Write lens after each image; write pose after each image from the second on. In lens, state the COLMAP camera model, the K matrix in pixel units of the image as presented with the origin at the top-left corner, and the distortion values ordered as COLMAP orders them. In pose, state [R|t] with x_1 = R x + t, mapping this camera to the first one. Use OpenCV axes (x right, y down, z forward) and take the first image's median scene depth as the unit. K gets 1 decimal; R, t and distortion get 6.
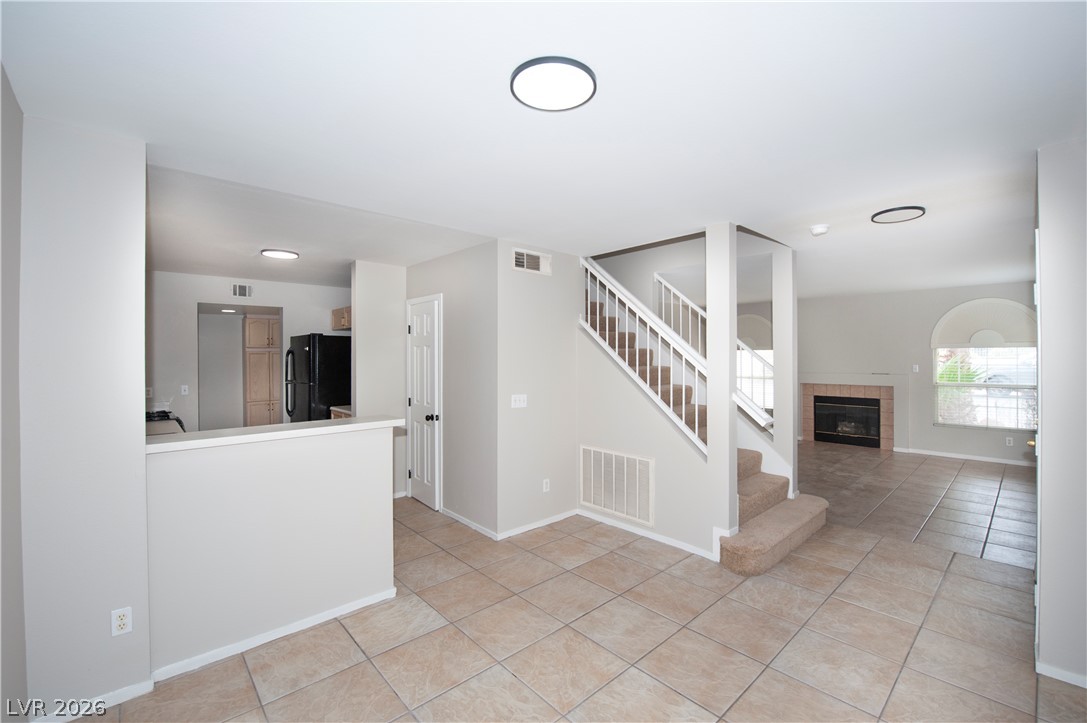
lens RADIAL K [[467.3, 0, 566.1], [0, 467.3, 355.1], [0, 0, 1]] dist [-0.013817, -0.000700]
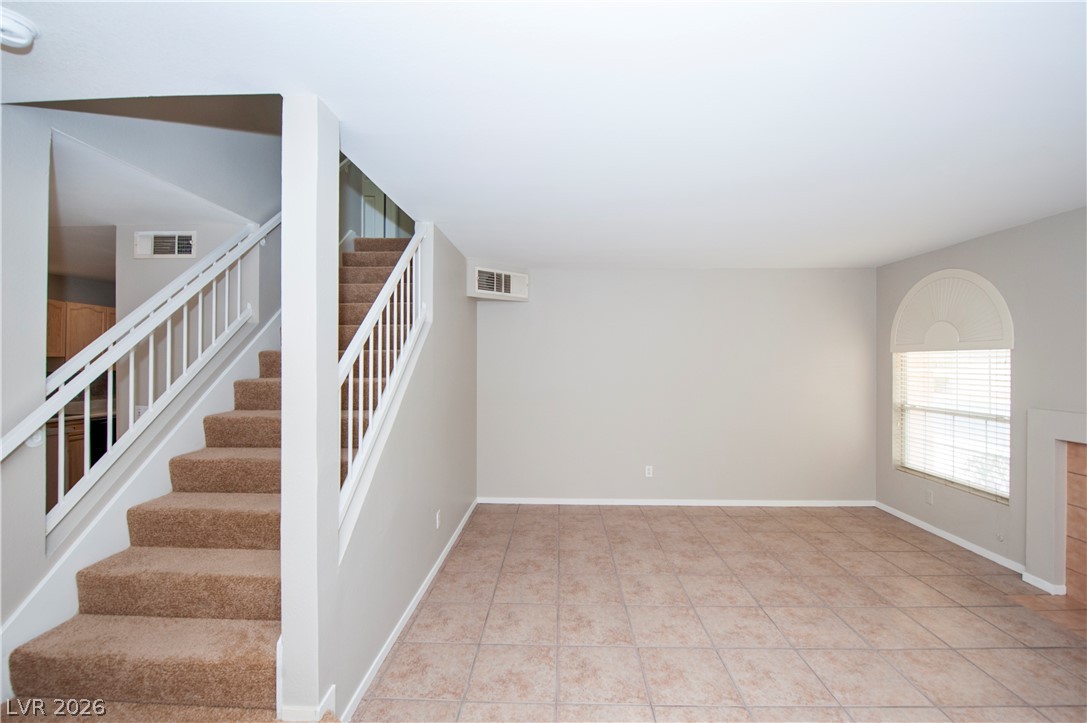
lens RADIAL K [[466.9, 0, 548.9], [0, 466.9, 358.1], [0, 0, 1]] dist [-0.014636, -0.000386]
pose [[0.705845, 0.000328, -0.708367, 0.981154], [-0.002682, 0.999994, -0.002210, -0.003091], [0.708362, 0.003460, 0.705841, 0.927677]]
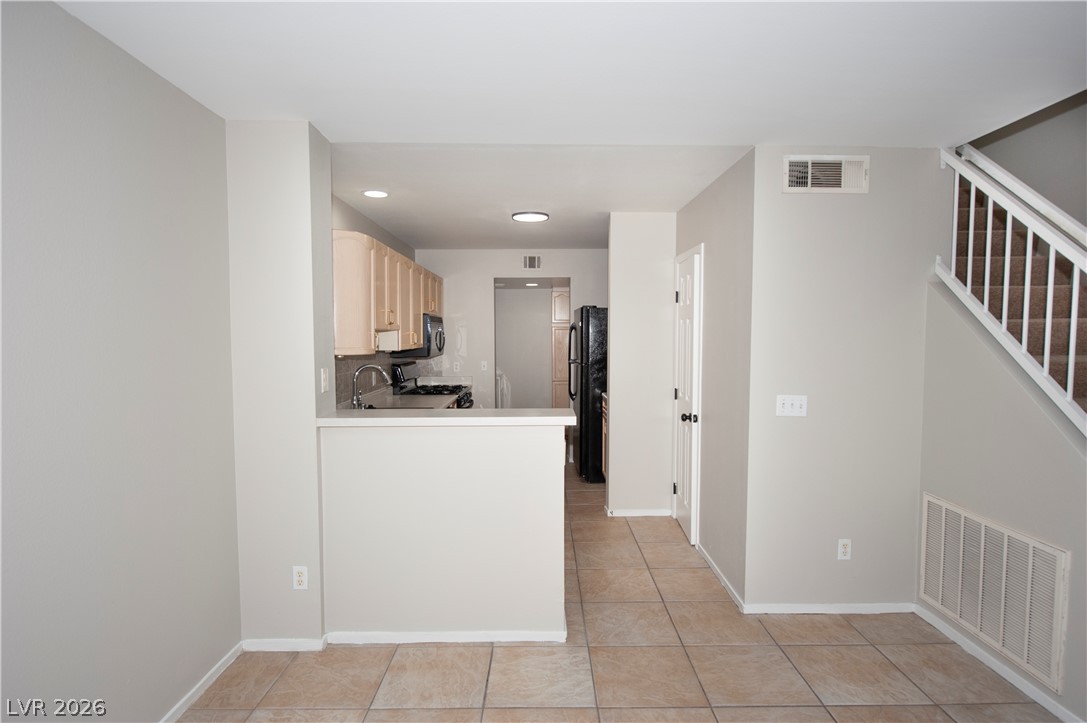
lens RADIAL K [[587.8, 0, 539.8], [0, 587.8, 367.5], [0, 0, 1]] dist [0.000200, -0.001149]
pose [[0.727098, 0.042438, -0.685220, 0.191459], [0.000473, 0.998056, 0.062315, -0.001100], [0.686533, -0.045634, 0.725665, 0.206435]]
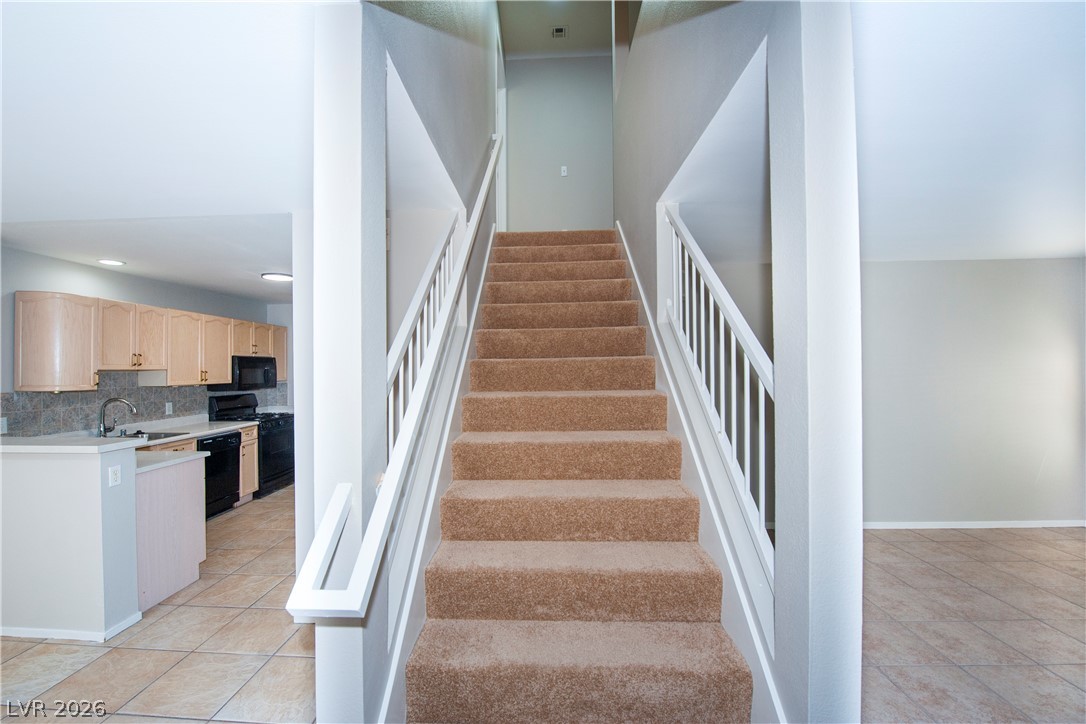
lens RADIAL K [[460.0, 0, 524.1], [0, 460.0, 365.2], [0, 0, 1]] dist [-0.021227, -0.000848]
pose [[0.687222, -0.005512, -0.726427, 0.608932], [0.007277, 0.999973, -0.000703, -0.006331], [0.726411, -0.004803, 0.687244, 0.744533]]
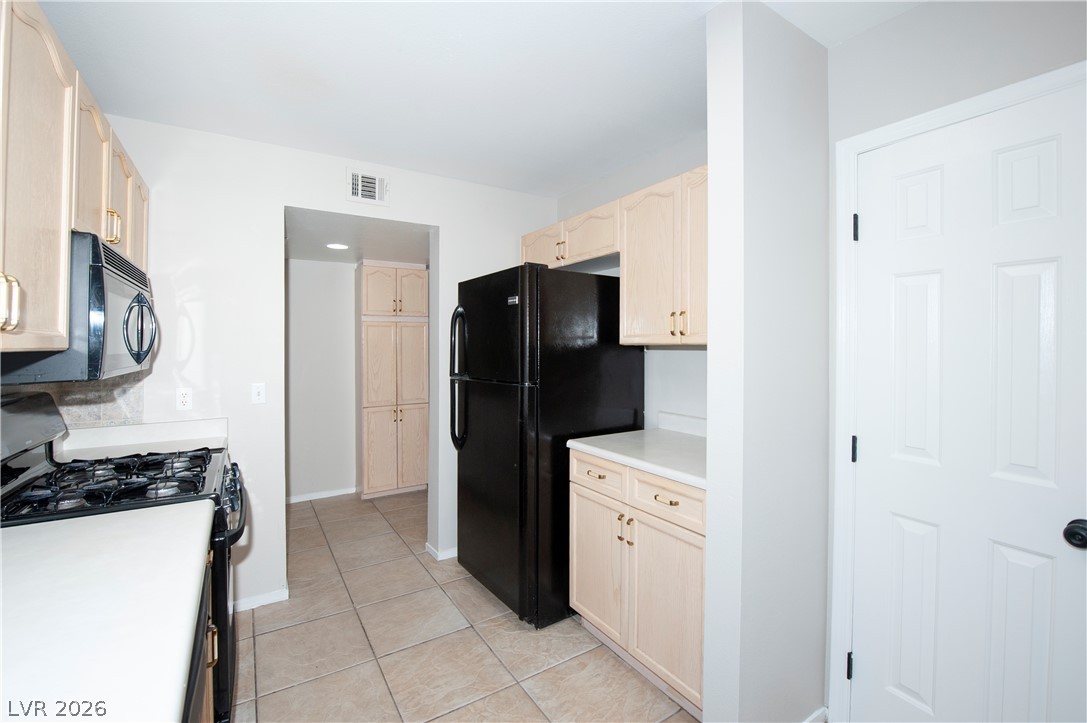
lens RADIAL K [[470.3, 0, 543.4], [0, 470.3, 344.2], [0, 0, 1]] dist [-0.014688, -0.000189]
pose [[0.982463, 0.003583, -0.186422, -0.615134], [-0.003417, 0.999993, 0.001207, 0.034104], [0.186425, -0.000549, 0.982469, 0.798757]]
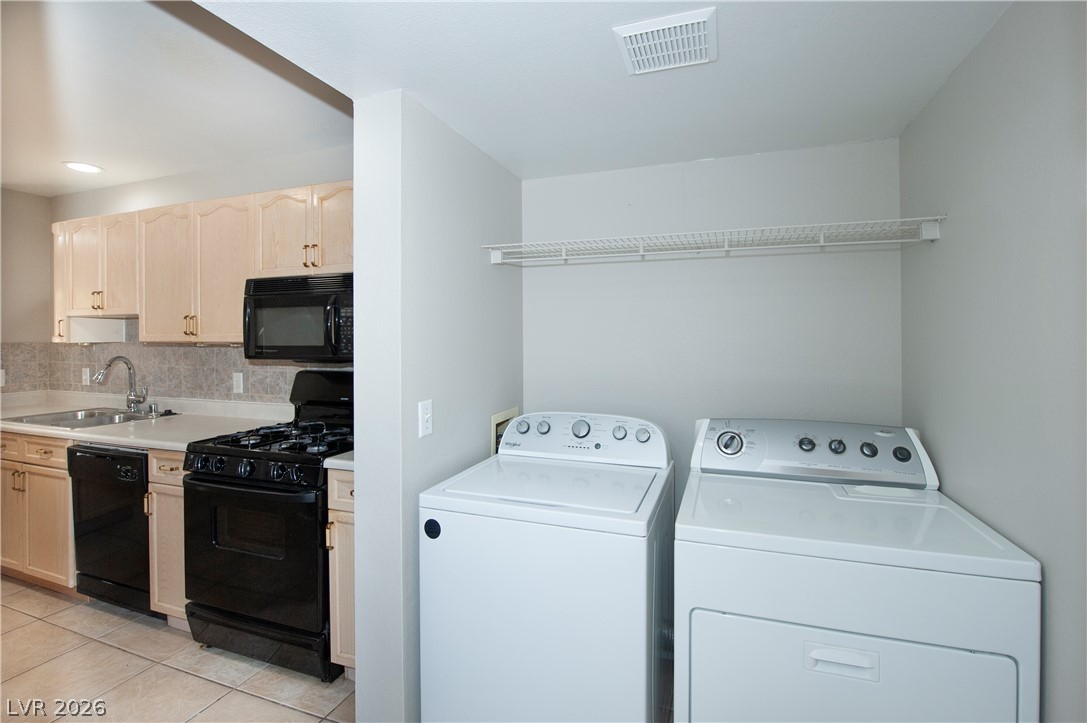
lens RADIAL K [[467.3, 0, 566.1], [0, 467.3, 355.1], [0, 0, 1]] dist [-0.013817, -0.000700]
pose [[-0.881761, 0.023492, -0.471112, -1.065309], [0.008206, 0.999372, 0.034476, 0.039064], [0.471626, 0.026534, -0.881400, 1.771342]]
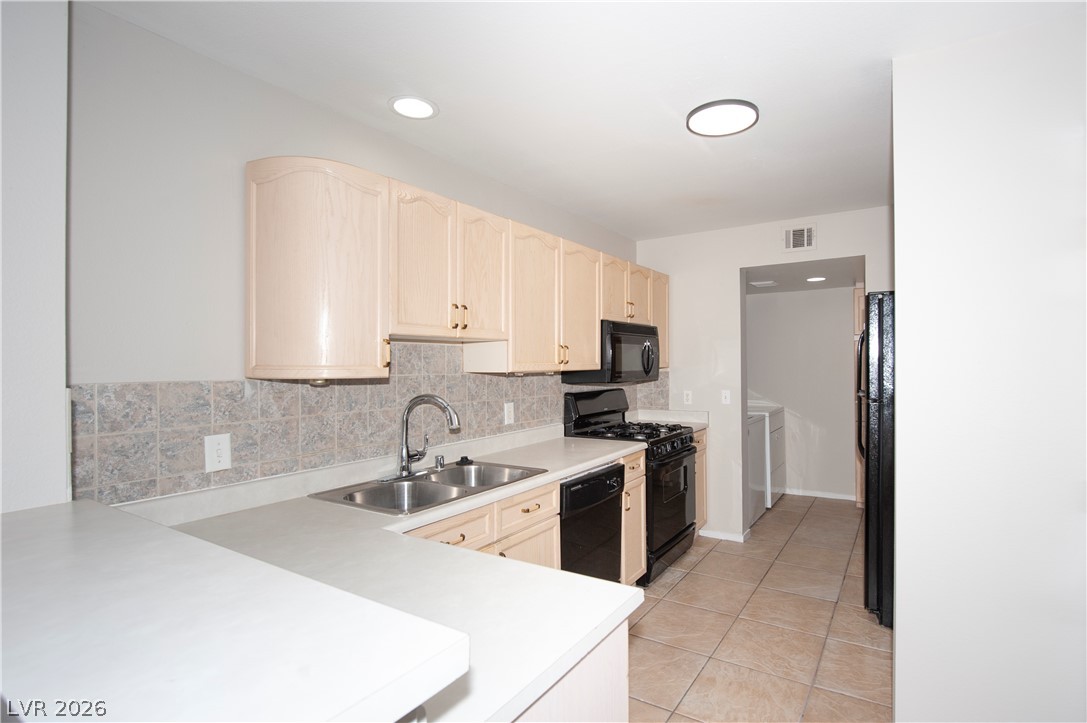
lens RADIAL K [[528.0, 0, 586.1], [0, 528.0, 361.6], [0, 0, 1]] dist [-0.003086, -0.000218]
pose [[0.266361, 0.003282, -0.963868, -0.156984], [0.008779, 0.999944, 0.005831, 0.021691], [0.963833, -0.010015, 0.266318, 0.791899]]
